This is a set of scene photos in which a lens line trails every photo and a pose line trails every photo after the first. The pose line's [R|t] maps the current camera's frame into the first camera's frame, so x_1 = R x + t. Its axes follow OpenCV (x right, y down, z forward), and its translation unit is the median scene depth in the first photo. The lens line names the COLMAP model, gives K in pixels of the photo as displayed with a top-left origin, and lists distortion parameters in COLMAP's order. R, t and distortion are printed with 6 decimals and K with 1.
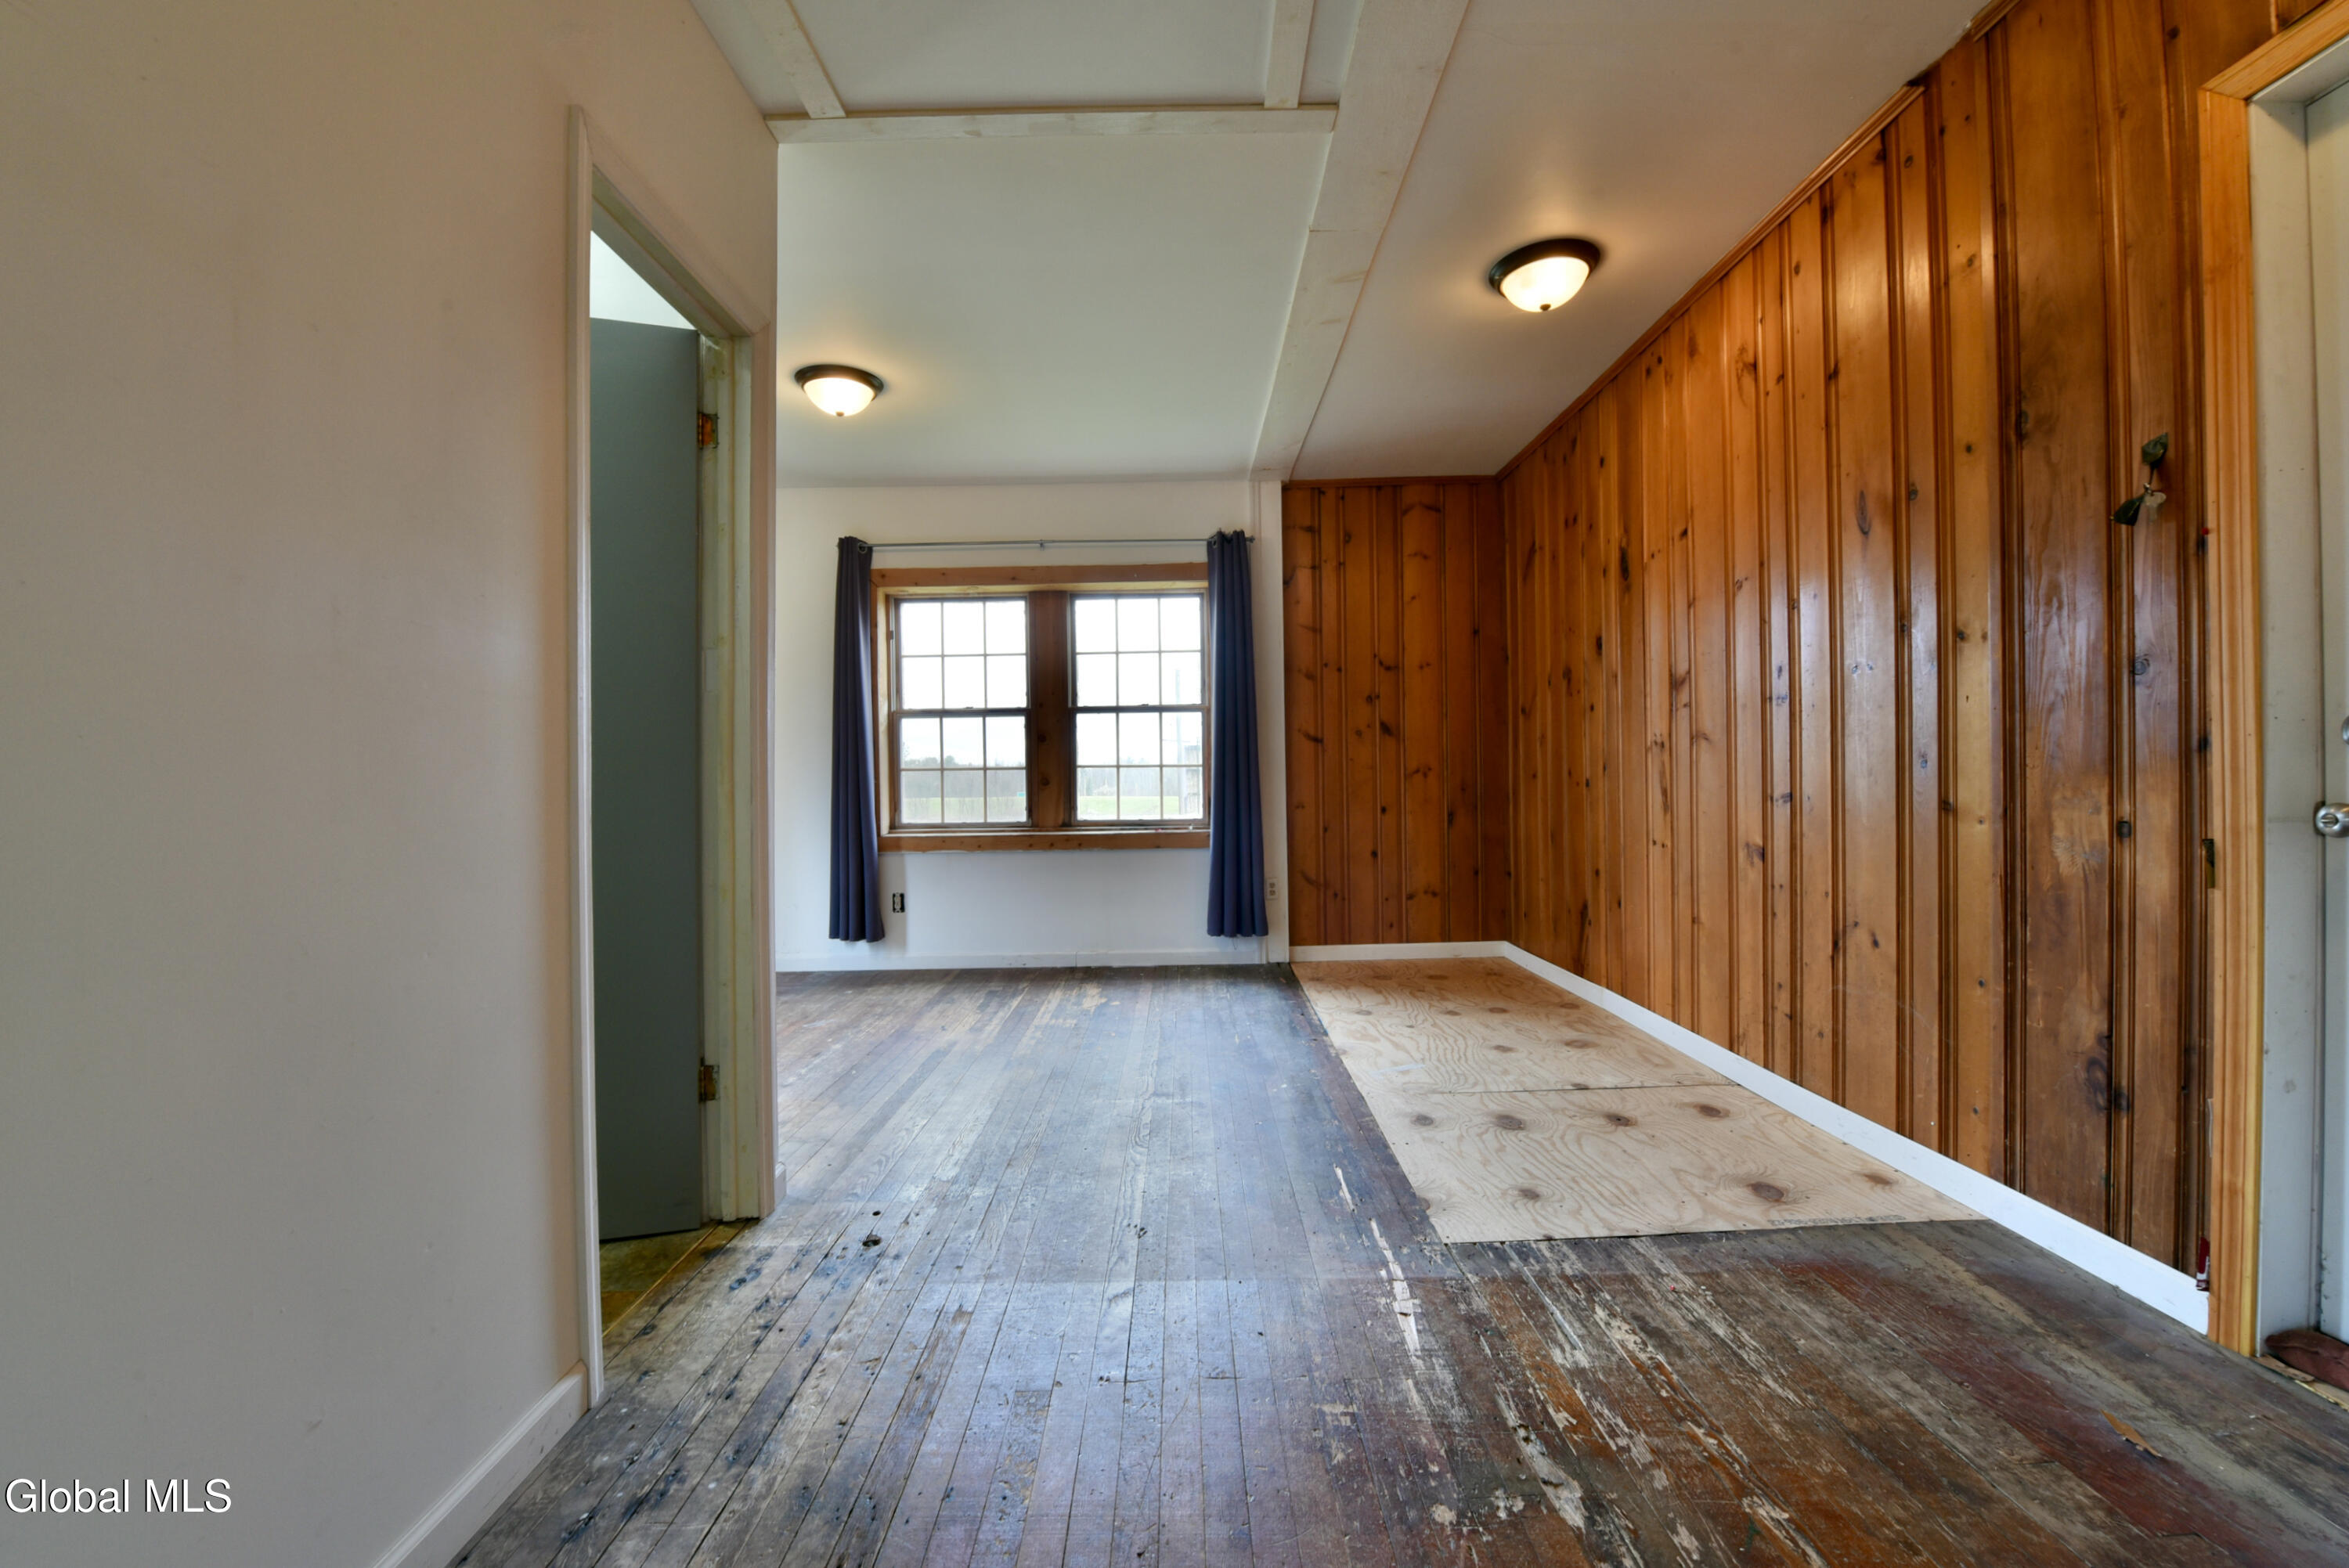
lens RADIAL K [[957.1, 0, 1166.3], [0, 957.1, 780.3], [0, 0, 1]] dist [-0.015114, -0.000218]
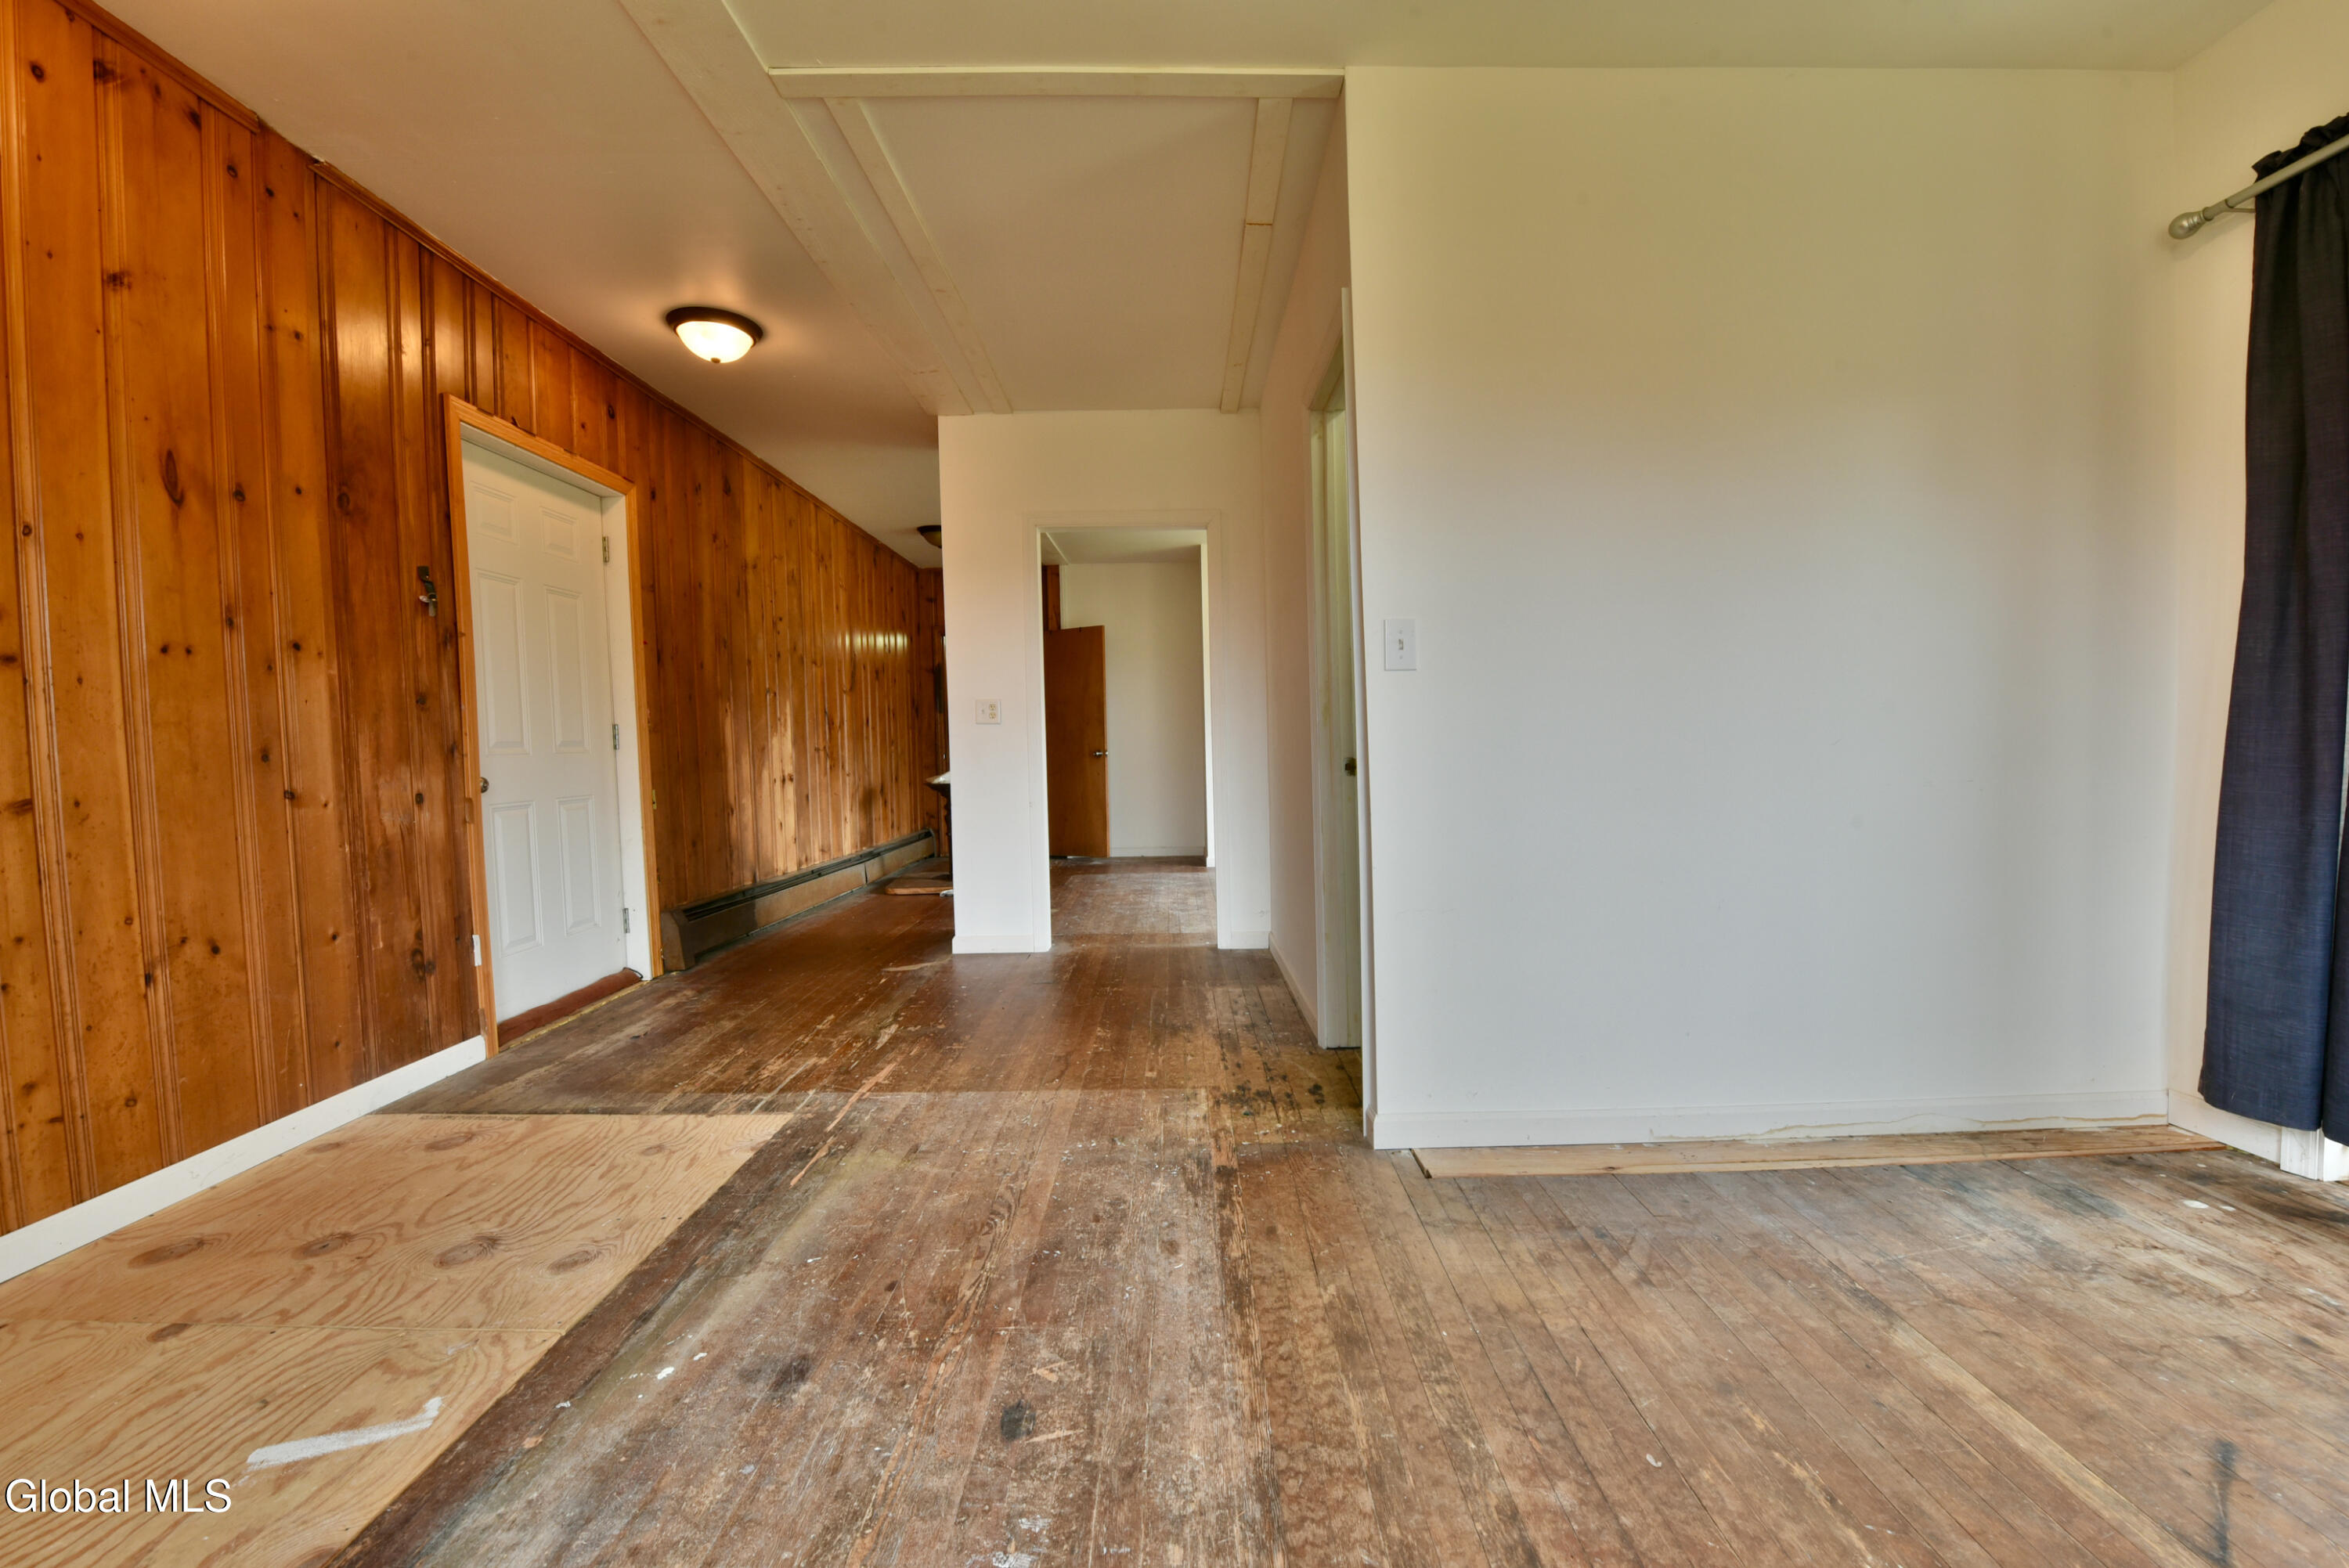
lens RADIAL K [[938.0, 0, 1185.9], [0, 938.0, 784.3], [0, 0, 1]] dist [-0.014141, -0.002583]
pose [[-0.999106, 0.035928, -0.022292, -0.090797], [0.034951, 0.998474, 0.042756, 0.001697], [0.023794, 0.041938, -0.998837, 0.910280]]
